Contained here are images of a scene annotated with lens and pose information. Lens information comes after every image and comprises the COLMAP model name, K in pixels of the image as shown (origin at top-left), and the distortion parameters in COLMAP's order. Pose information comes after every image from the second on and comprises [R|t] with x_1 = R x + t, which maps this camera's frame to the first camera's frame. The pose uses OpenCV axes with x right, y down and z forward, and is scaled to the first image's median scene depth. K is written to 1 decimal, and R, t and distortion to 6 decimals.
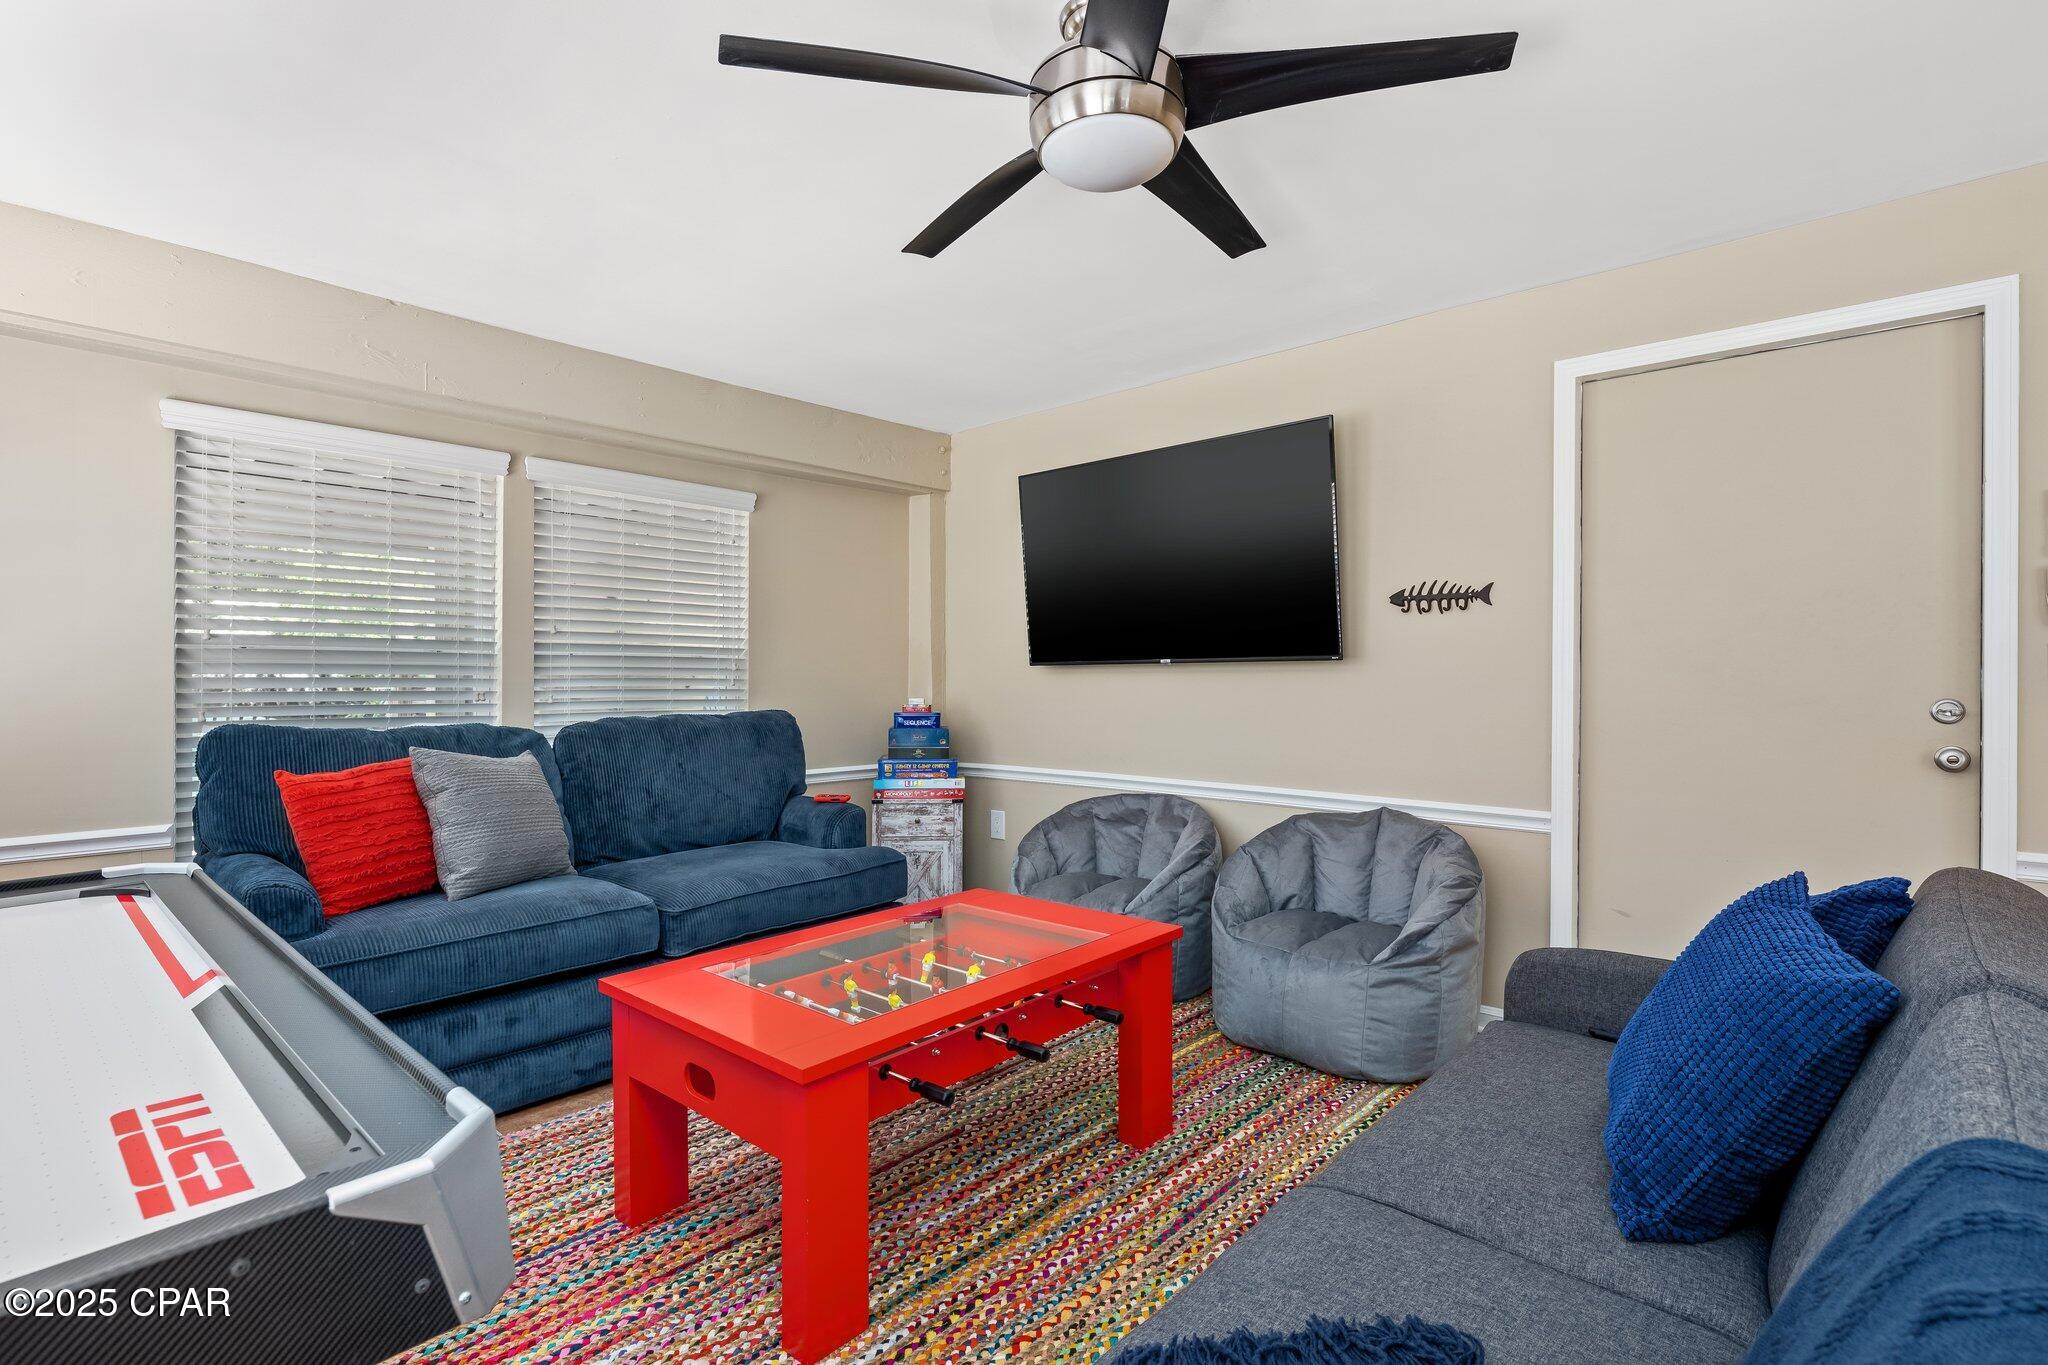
lens RADIAL K [[963.7, 0, 1027.9], [0, 963.7, 677.7], [0, 0, 1]] dist [0.003727, 0.000456]
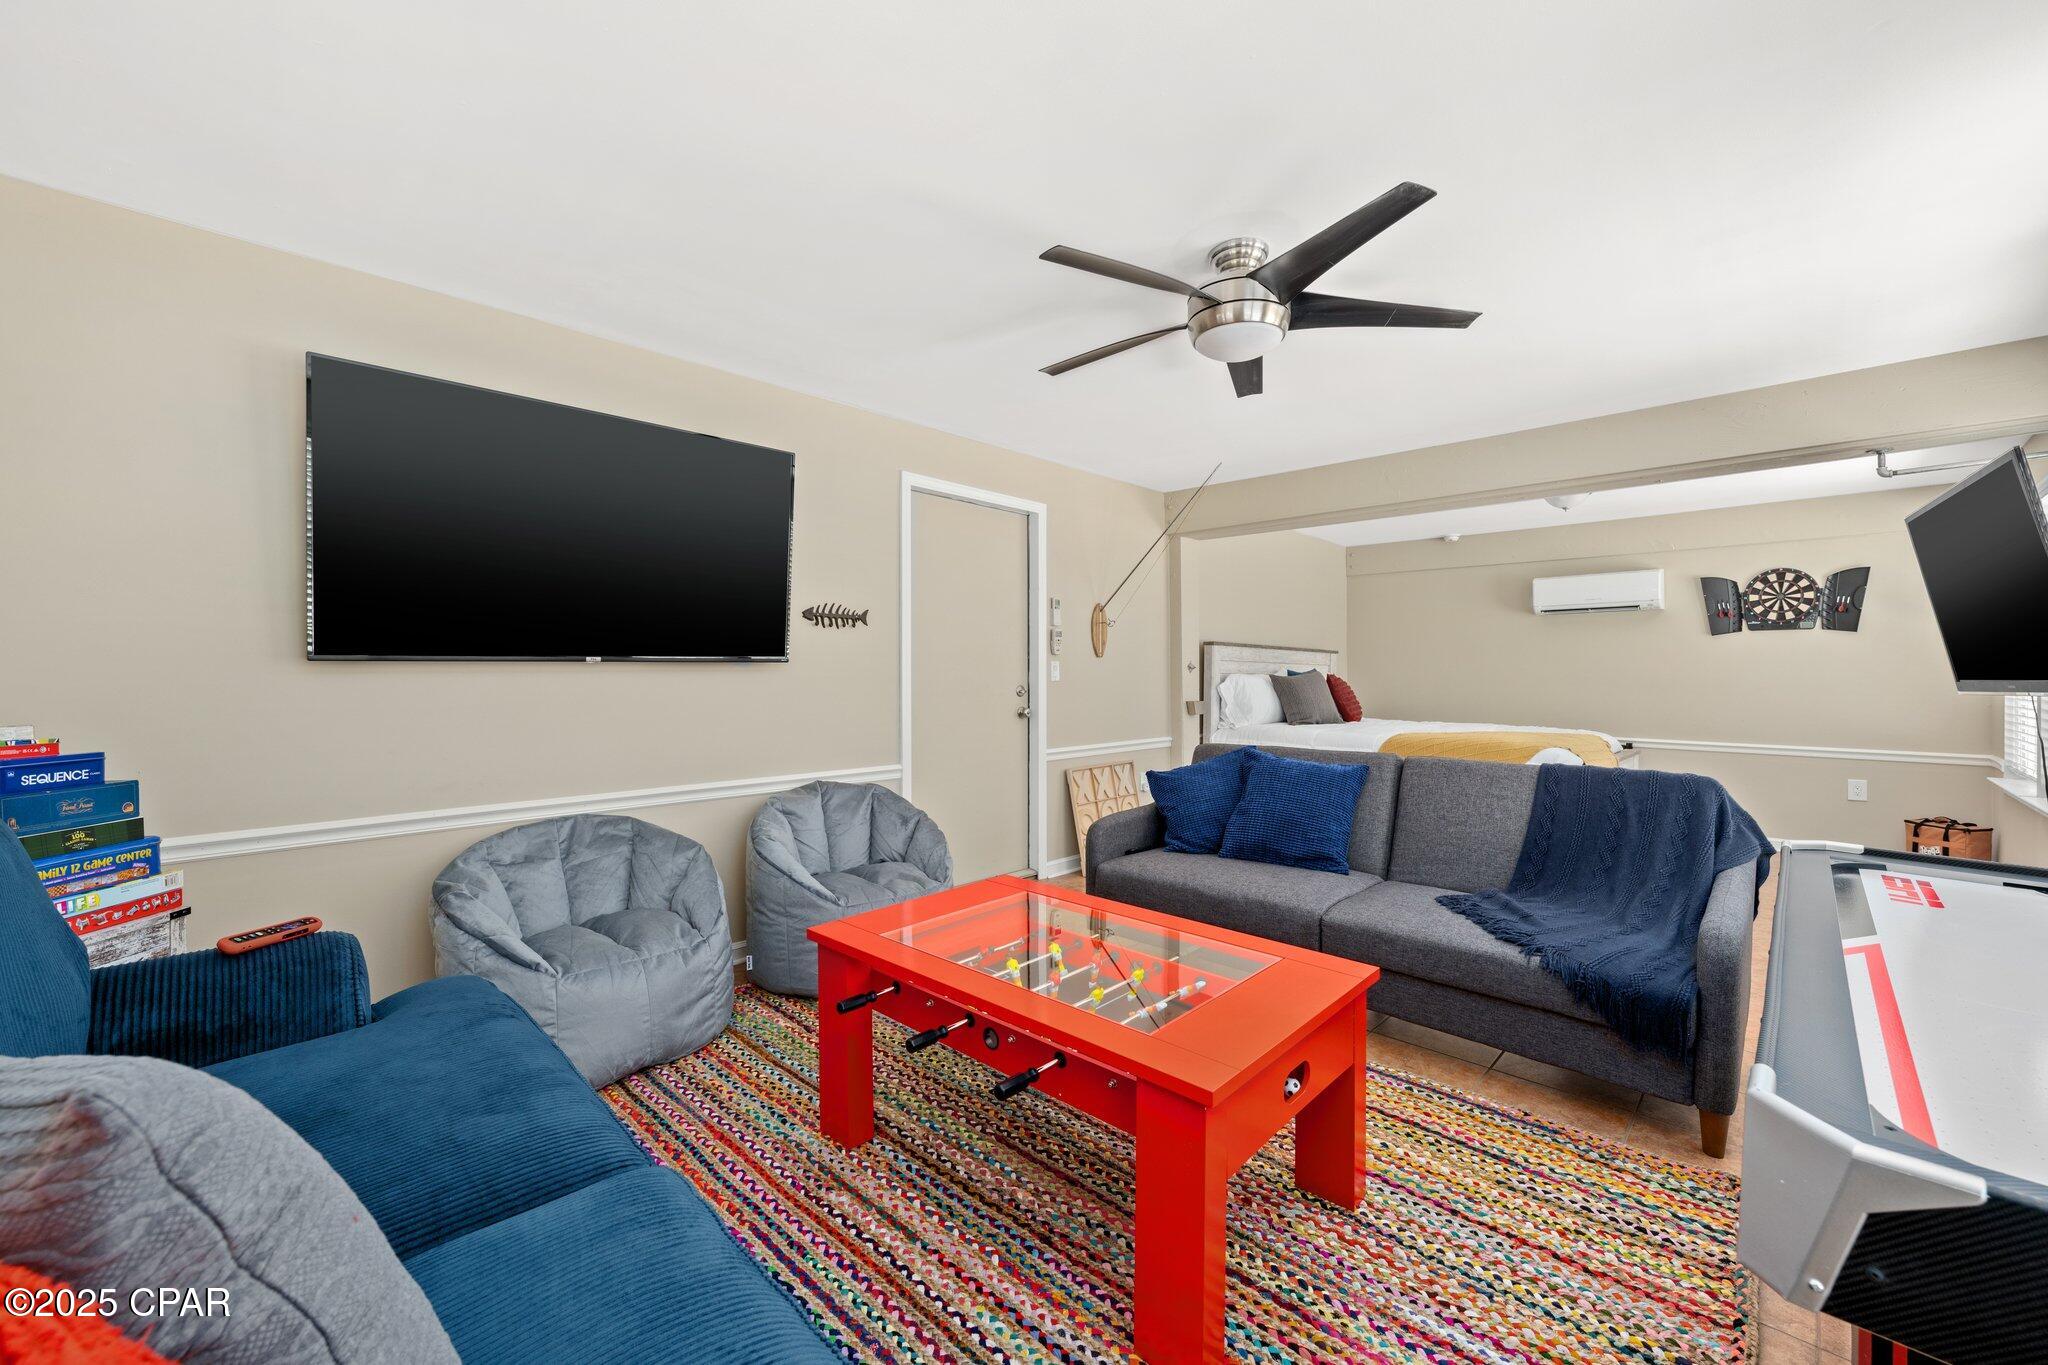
lens RADIAL K [[799.3, 0, 1012.2], [0, 799.3, 678.3], [0, 0, 1]] dist [-0.003384, 0.000214]
pose [[0.052041, -0.007675, 0.998615, -0.681956], [0.002045, 0.999969, 0.007579, -0.006319], [-0.998643, 0.001648, 0.052055, 0.722210]]
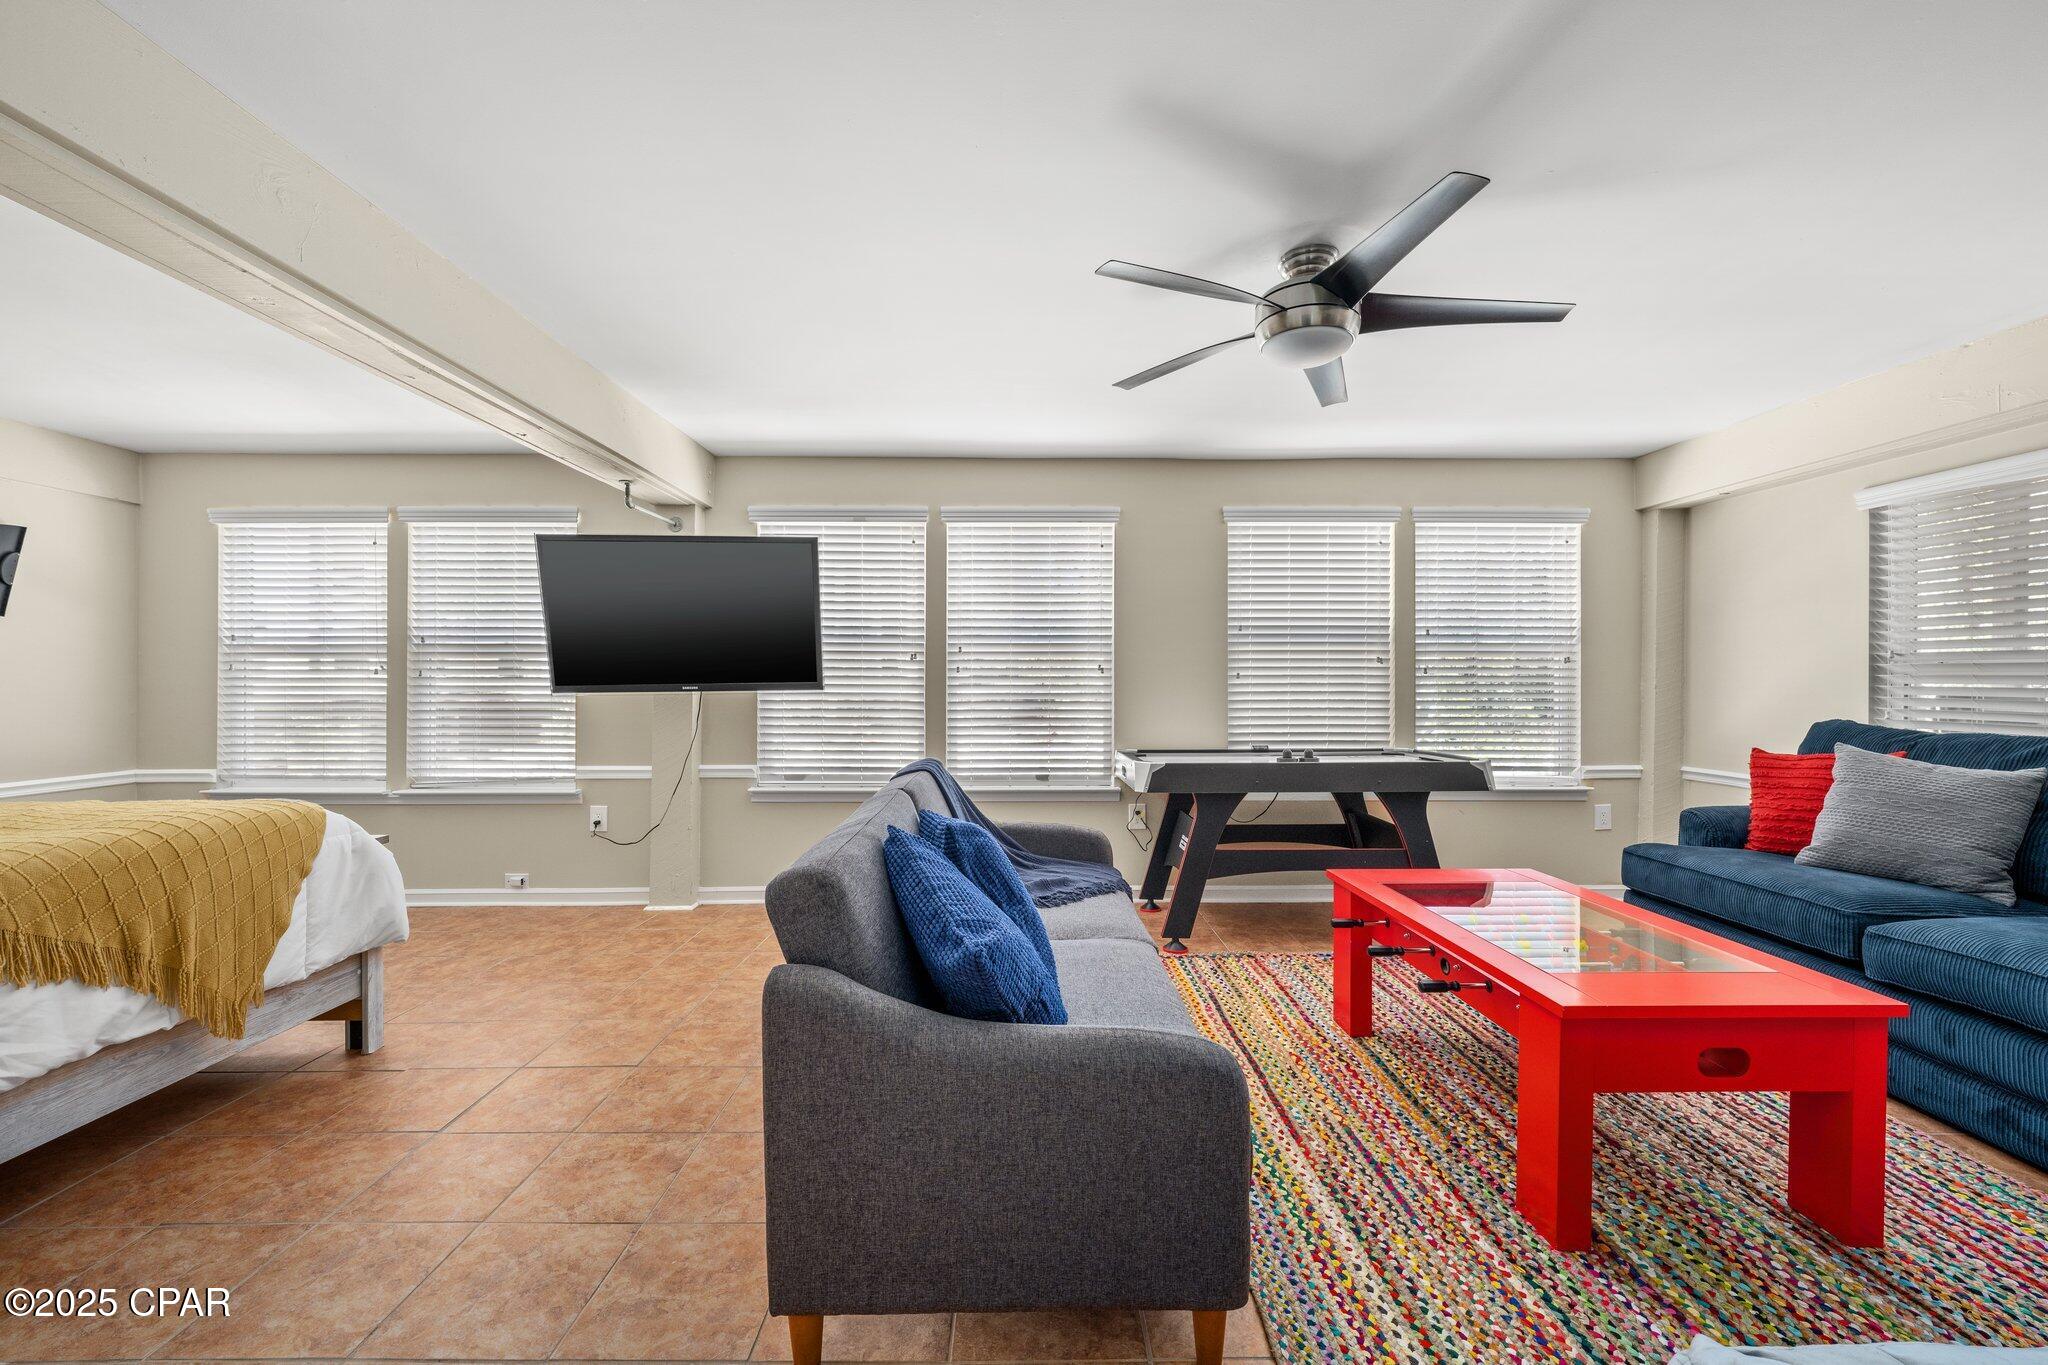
lens RADIAL K [[799.3, 0, 1029.4], [0, 799.3, 684.1], [0, 0, 1]] dist [-0.003384, 0.000214]
pose [[-0.732956, -0.001633, -0.680274, 0.706161], [-0.004333, 0.999988, 0.002268, 0.001018], [0.680263, 0.004610, -0.732954, 0.909217]]
